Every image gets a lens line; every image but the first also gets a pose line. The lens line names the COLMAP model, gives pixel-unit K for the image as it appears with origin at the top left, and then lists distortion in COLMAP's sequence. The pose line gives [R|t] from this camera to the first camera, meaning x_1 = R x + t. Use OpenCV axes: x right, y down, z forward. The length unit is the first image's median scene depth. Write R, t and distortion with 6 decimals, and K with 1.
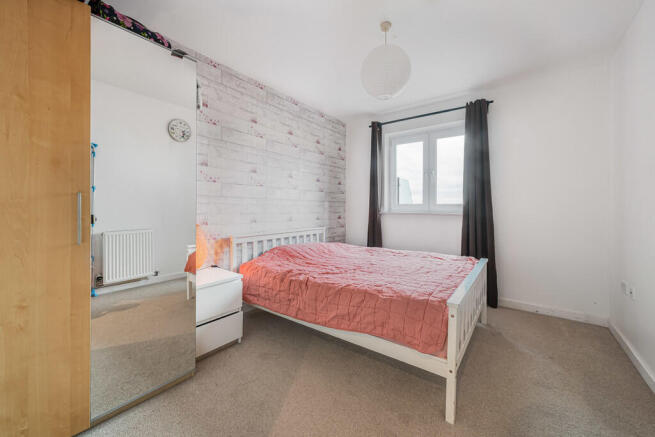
lens RADIAL K [[257.3, 0, 340.0], [0, 257.3, 206.7], [0, 0, 1]] dist [-0.013442, -0.001837]
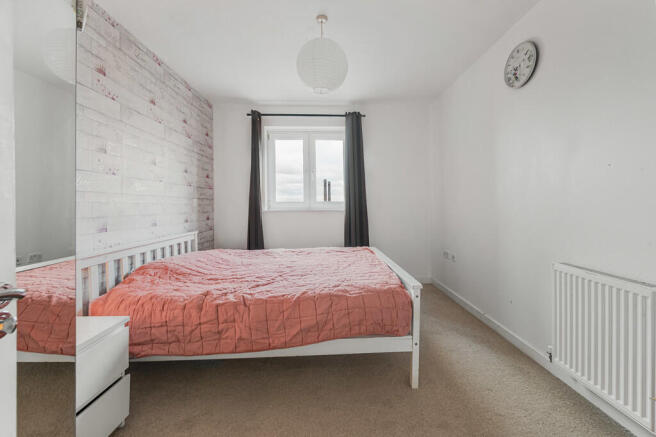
lens RADIAL K [[257.7, 0, 350.5], [0, 257.7, 202.2], [0, 0, 1]] dist [-0.013442, -0.001837]
pose [[0.771648, -0.006008, 0.636021, -0.221587], [0.010205, 0.999944, -0.002937, -0.002831], [-0.635968, 0.008757, 0.771666, 0.111658]]
